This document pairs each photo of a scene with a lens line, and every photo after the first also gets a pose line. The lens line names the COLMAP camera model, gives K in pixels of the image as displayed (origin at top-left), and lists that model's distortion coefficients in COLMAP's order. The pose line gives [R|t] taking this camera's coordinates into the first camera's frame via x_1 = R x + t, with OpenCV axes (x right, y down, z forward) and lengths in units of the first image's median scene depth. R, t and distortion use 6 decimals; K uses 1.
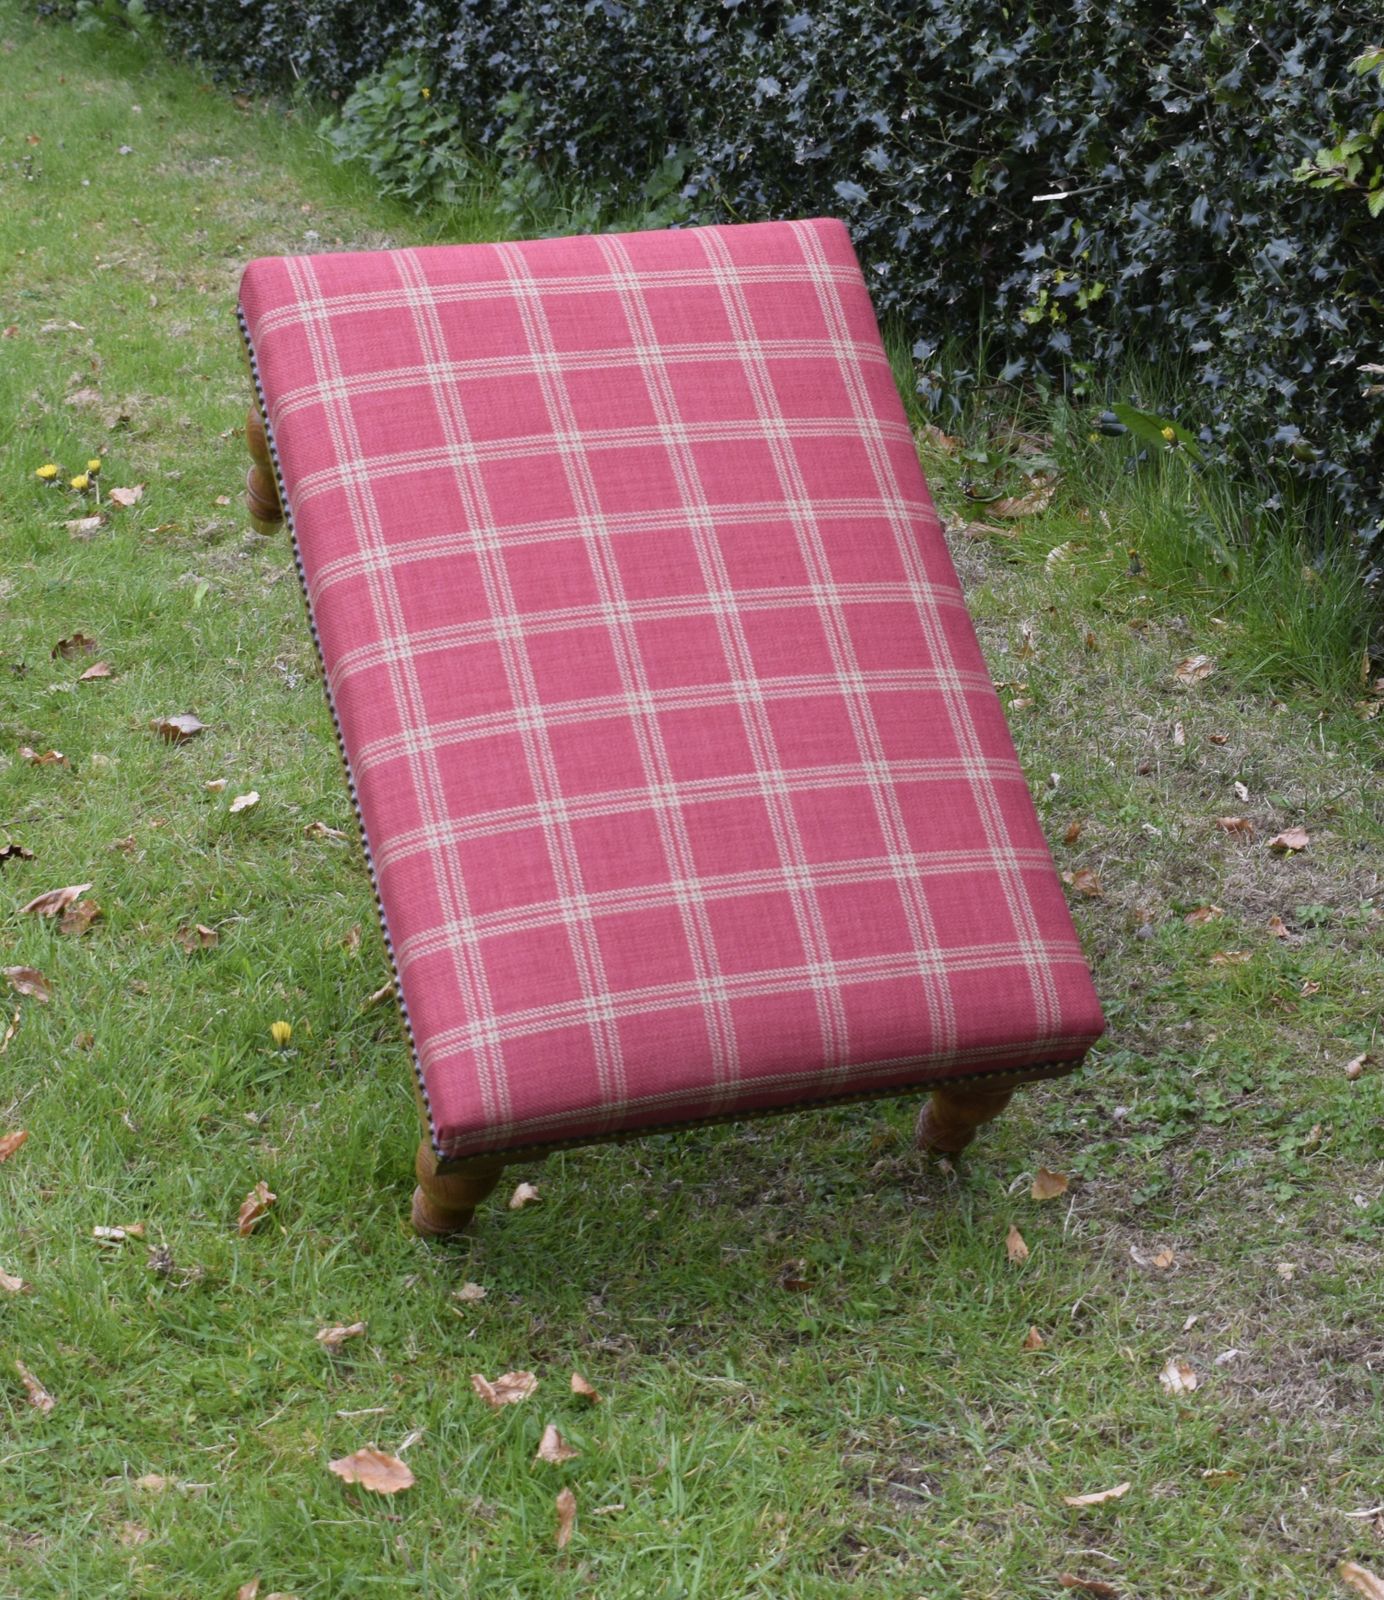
lens RADIAL K [[3575.7, 0, 756.7], [0, 3575.7, 696.4], [0, 0, 1]] dist [-0.030503, 0.000000]
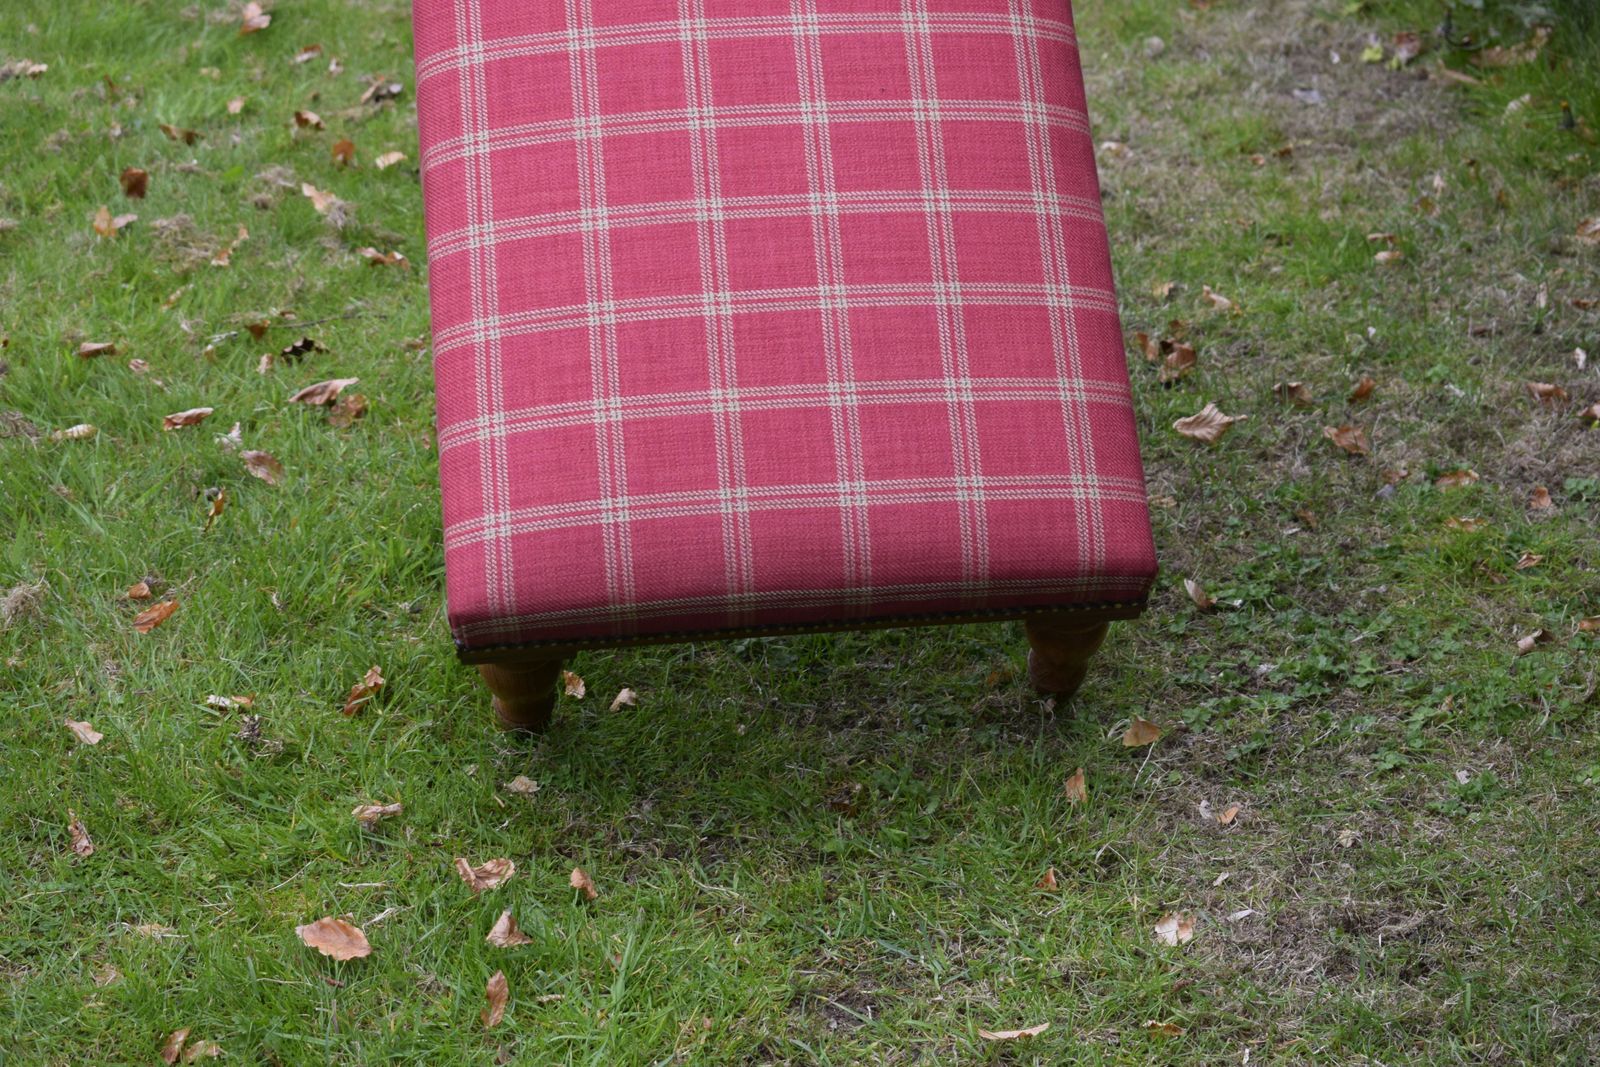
lens RADIAL K [[3689.3, 0, 811.3], [0, 3689.3, 559.9], [0, 0, 1]] dist [-0.030484, 0.000000]
pose [[0.966760, 0.070486, -0.245777, 0.250791], [-0.050978, 0.995088, 0.084858, 0.010105], [0.250551, -0.069508, 0.965605, 0.014141]]
